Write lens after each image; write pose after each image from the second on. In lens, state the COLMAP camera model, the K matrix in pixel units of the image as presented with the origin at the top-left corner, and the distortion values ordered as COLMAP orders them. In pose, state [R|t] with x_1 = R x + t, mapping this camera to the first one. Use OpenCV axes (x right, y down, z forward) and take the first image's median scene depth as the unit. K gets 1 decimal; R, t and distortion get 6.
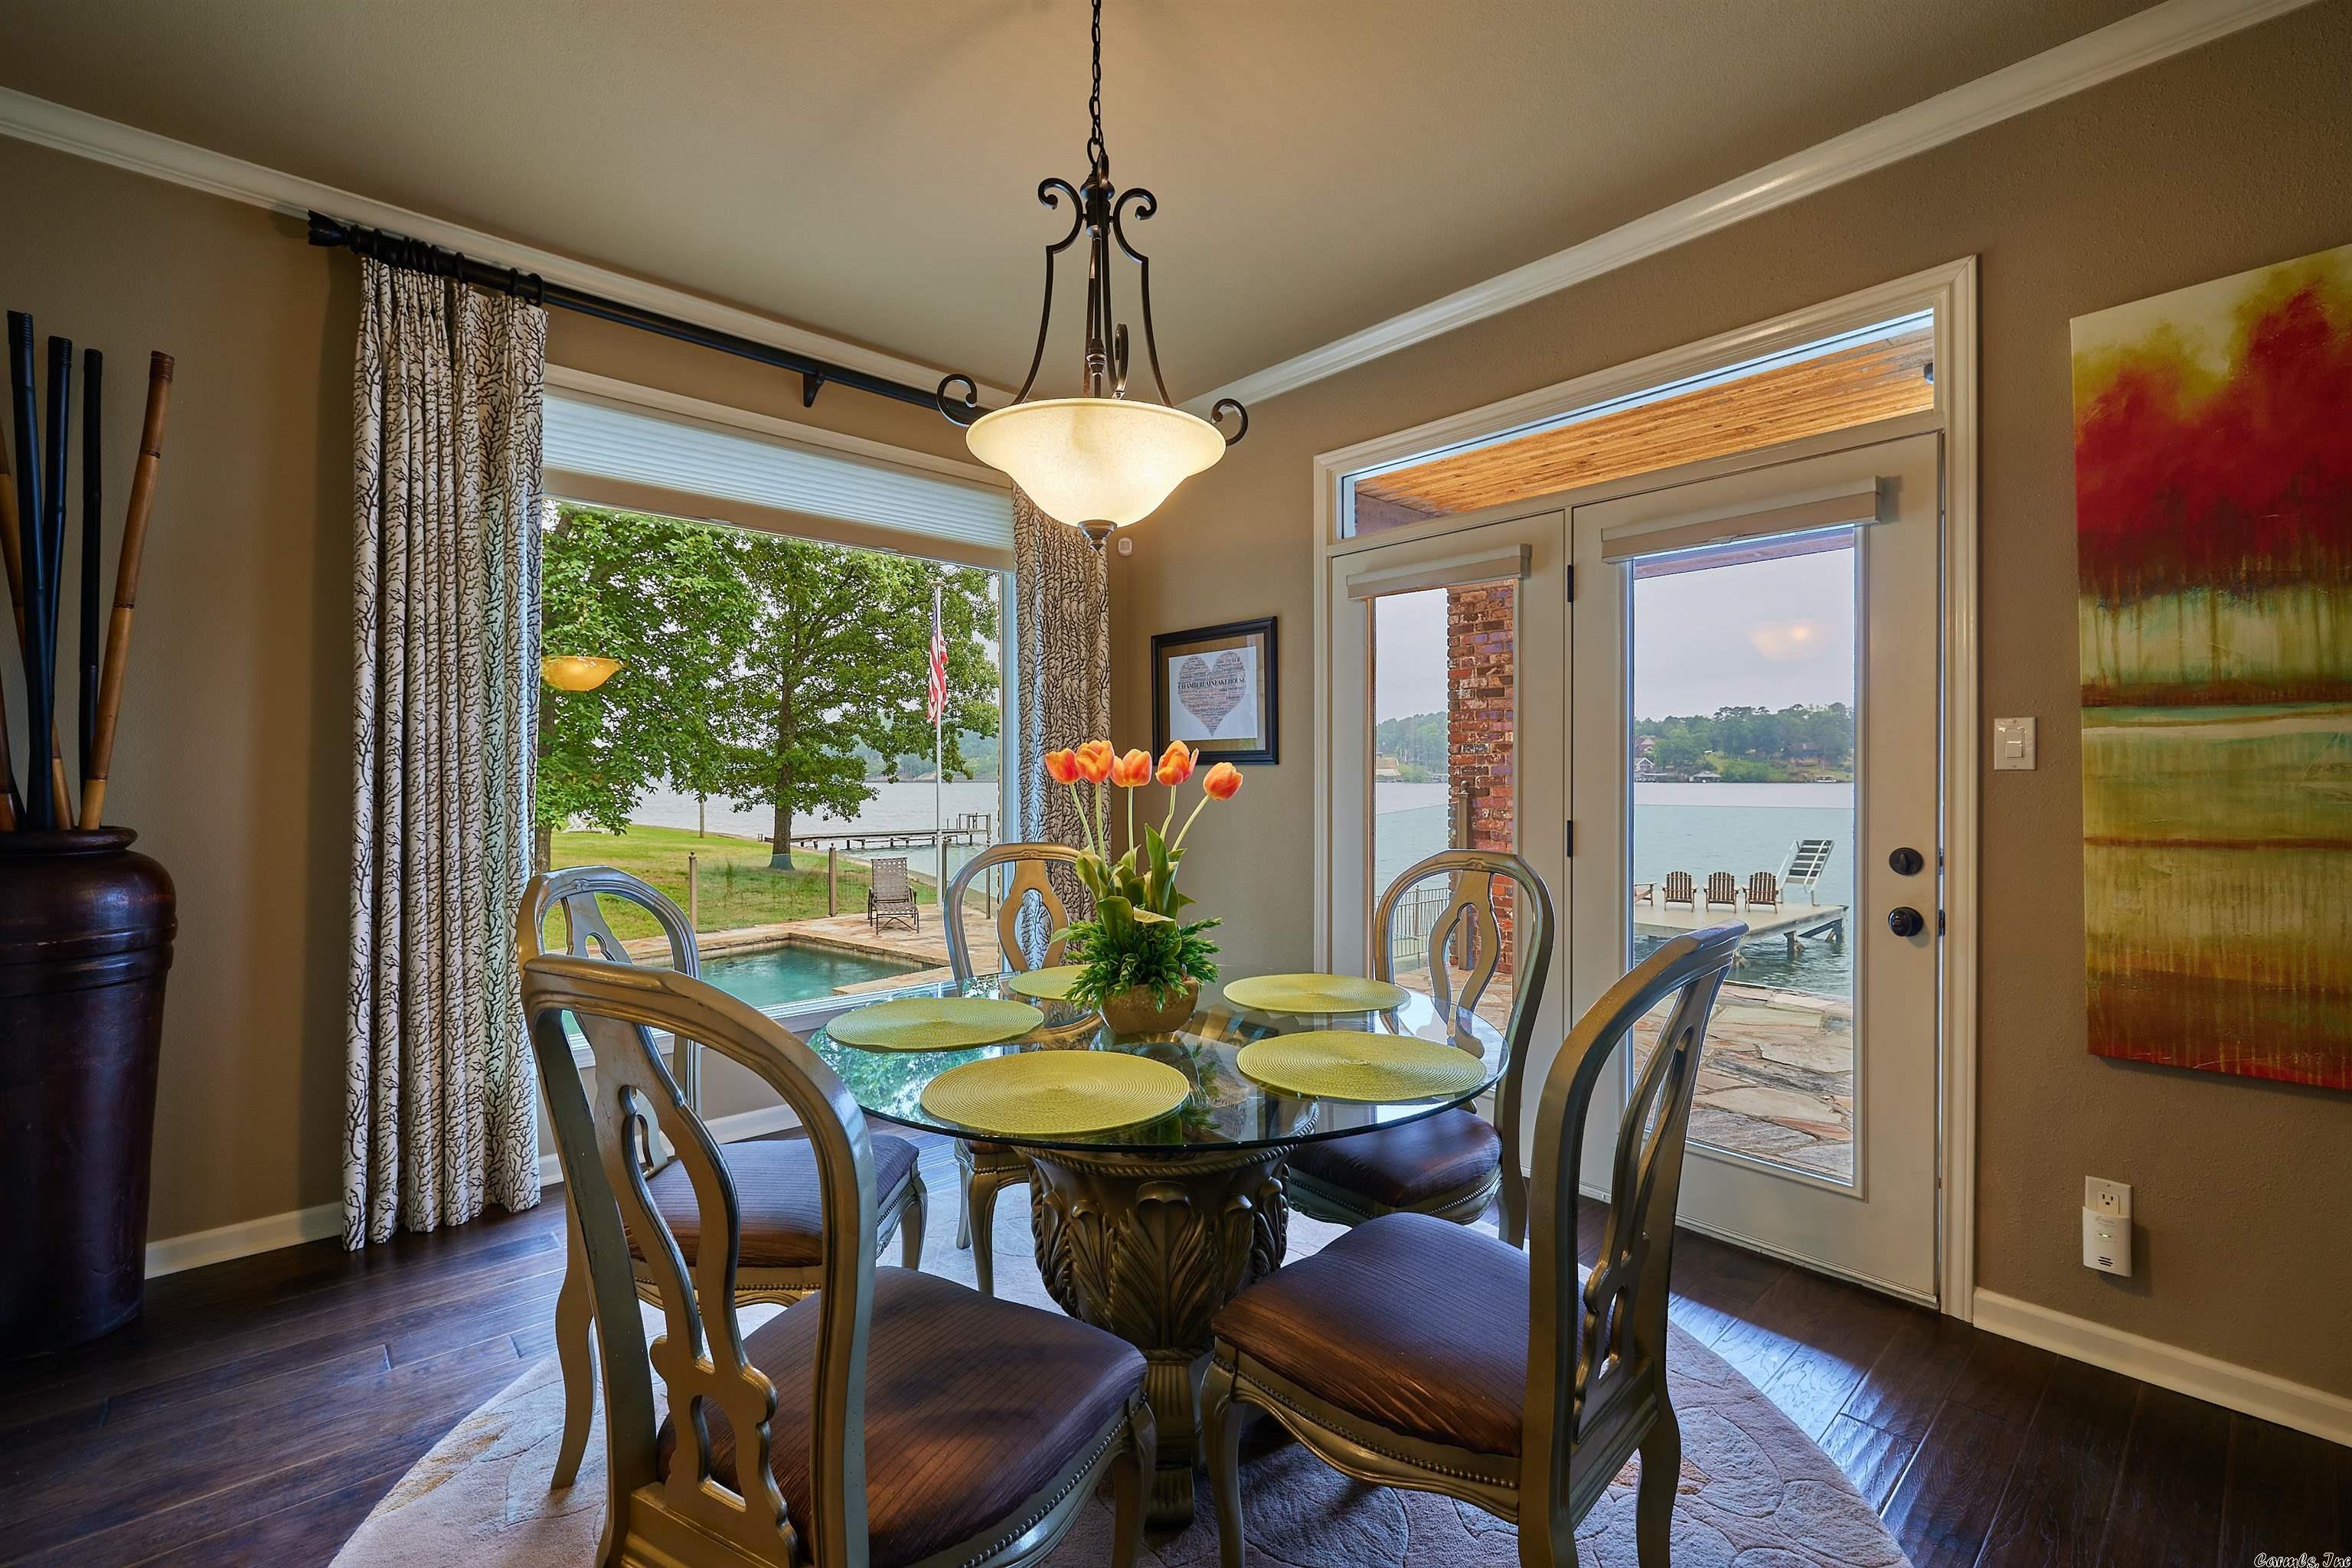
lens RADIAL K [[1046.5, 0, 1176.4], [0, 1046.5, 782.7], [0, 0, 1]] dist [-0.000245, -0.000038]
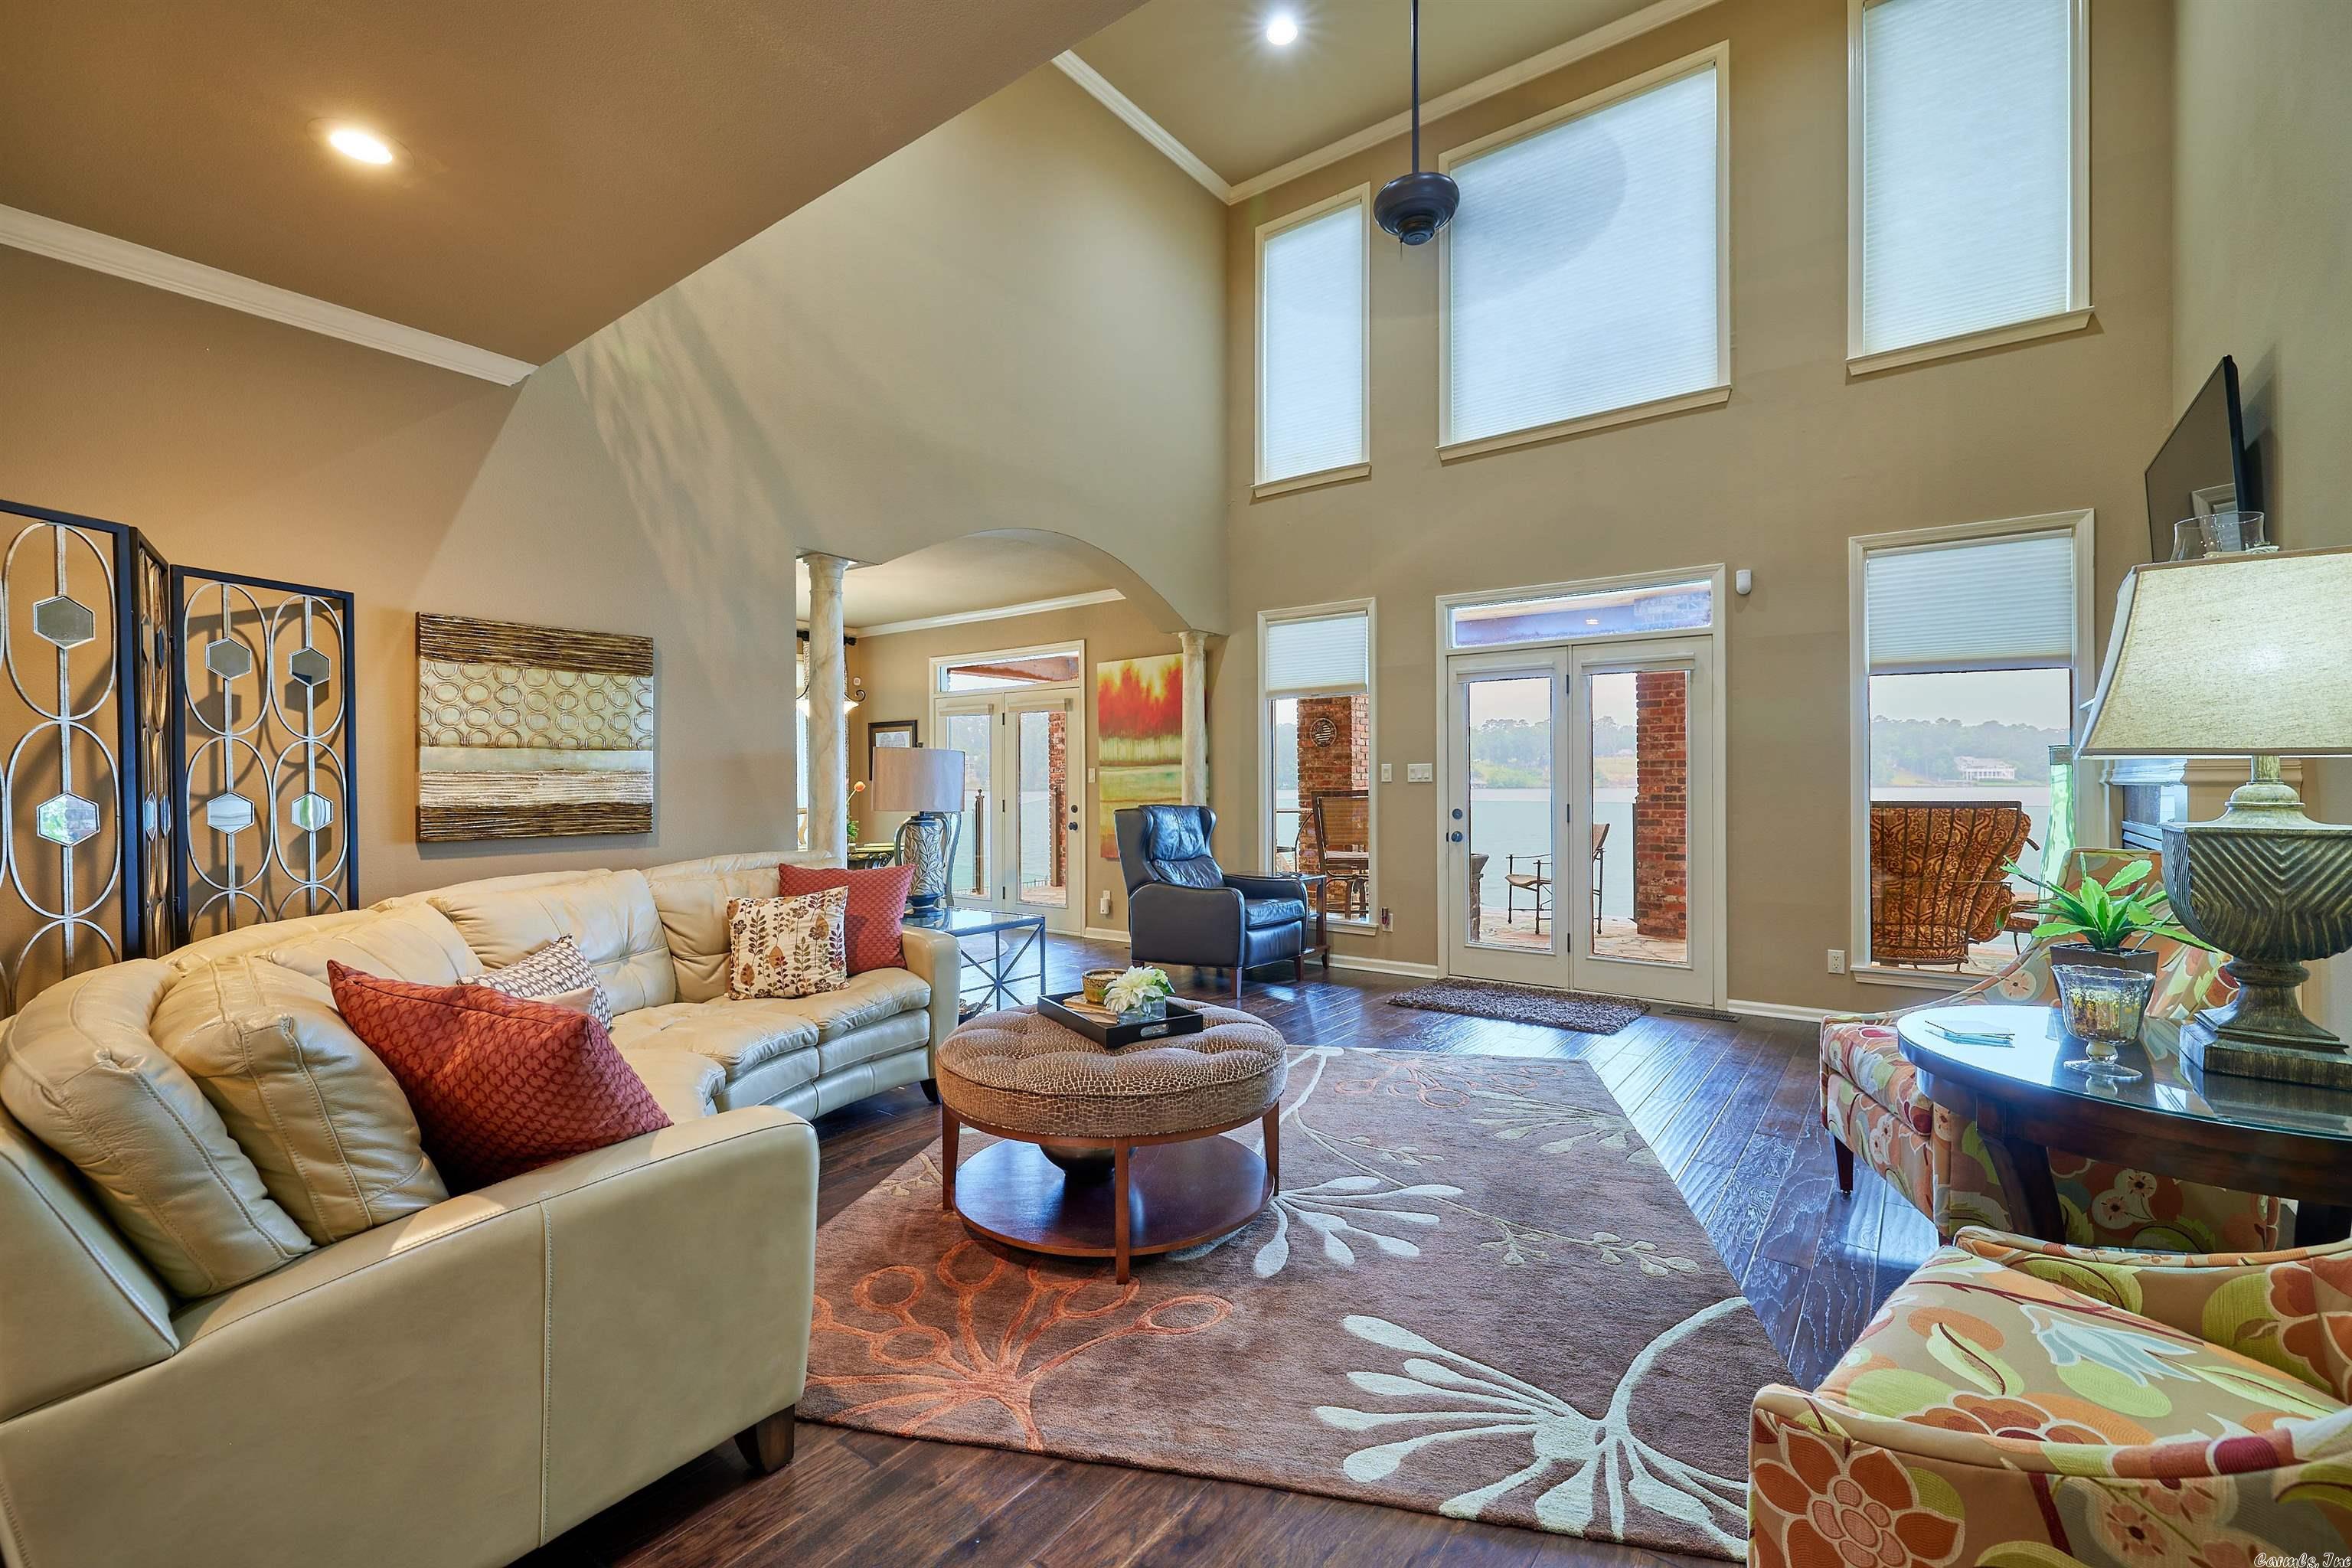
lens RADIAL K [[1046.5, 0, 1177.5], [0, 1046.5, 789.2], [0, 0, 1]] dist [-0.000245, -0.000038]
pose [[0.982278, -0.004178, 0.187383, 0.396944], [0.004499, 0.999989, -0.001293, 0.015605], [-0.187376, 0.002113, 0.982286, -2.560220]]
